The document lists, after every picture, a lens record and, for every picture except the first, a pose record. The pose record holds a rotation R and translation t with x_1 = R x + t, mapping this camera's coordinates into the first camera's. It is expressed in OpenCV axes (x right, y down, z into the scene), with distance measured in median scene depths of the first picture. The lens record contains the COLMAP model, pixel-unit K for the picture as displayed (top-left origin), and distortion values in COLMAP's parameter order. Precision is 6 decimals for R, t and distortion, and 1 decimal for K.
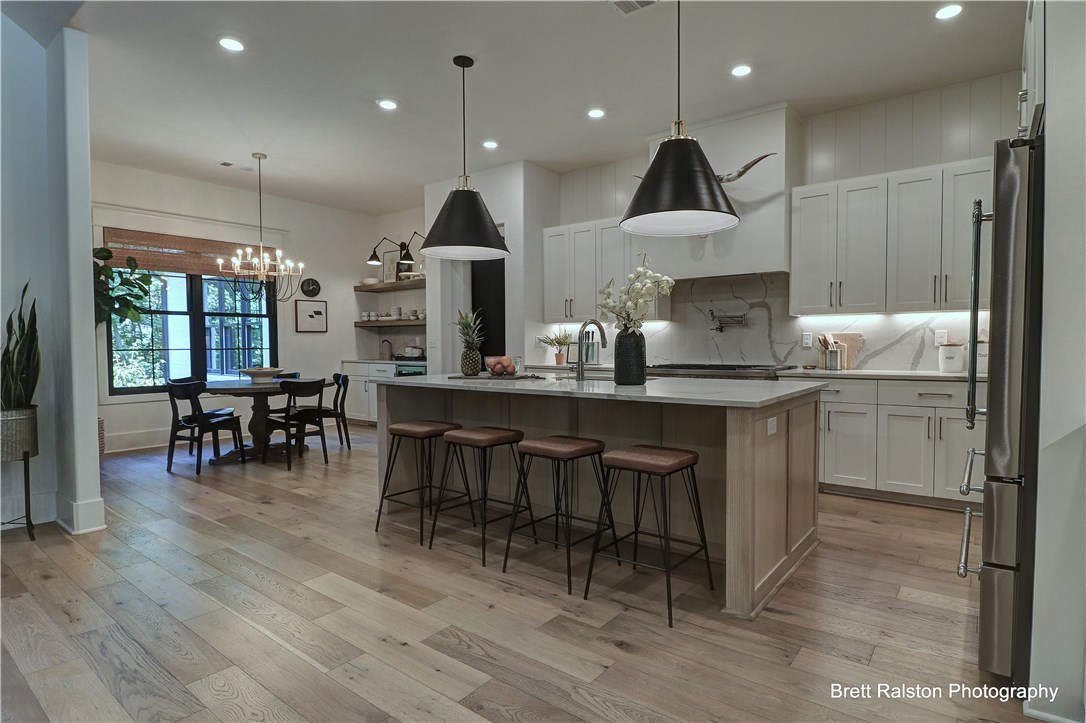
lens RADIAL K [[563.3, 0, 573.9], [0, 563.3, 363.7], [0, 0, 1]] dist [-0.001475, -0.000731]
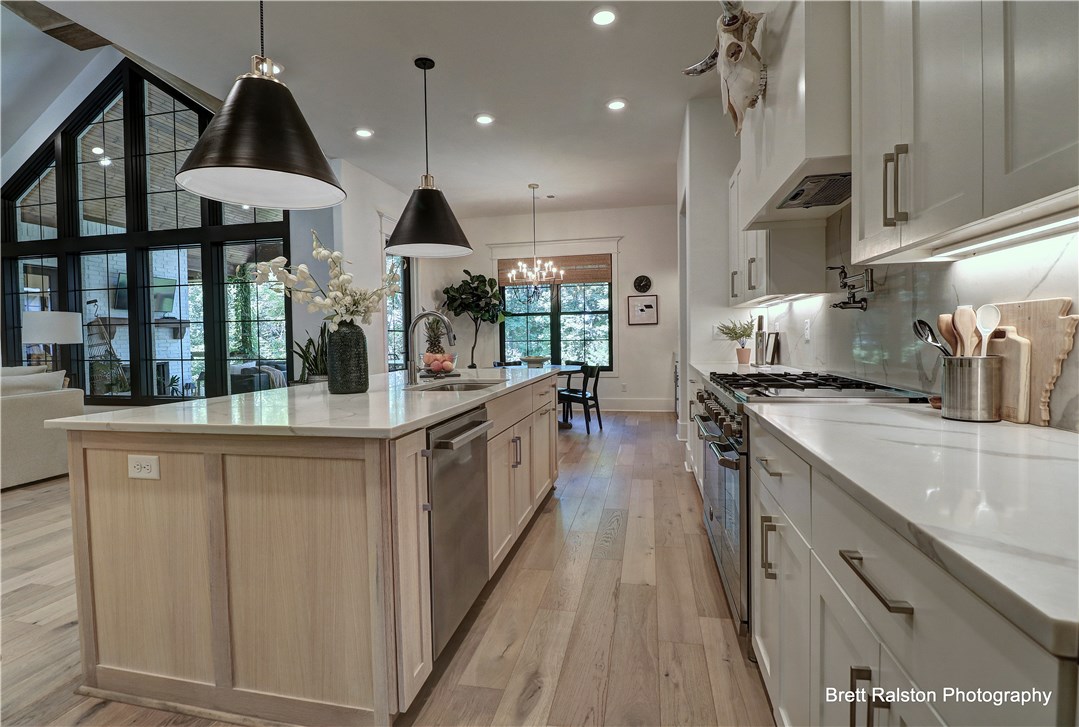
lens RADIAL K [[523.9, 0, 535.6], [0, 523.9, 350.7], [0, 0, 1]] dist [-0.001547, -0.000182]
pose [[0.408145, 0.017561, -0.912748, 0.519849], [-0.018645, 0.999767, 0.010898, -0.016644], [0.912727, 0.012570, 0.408377, 0.538977]]
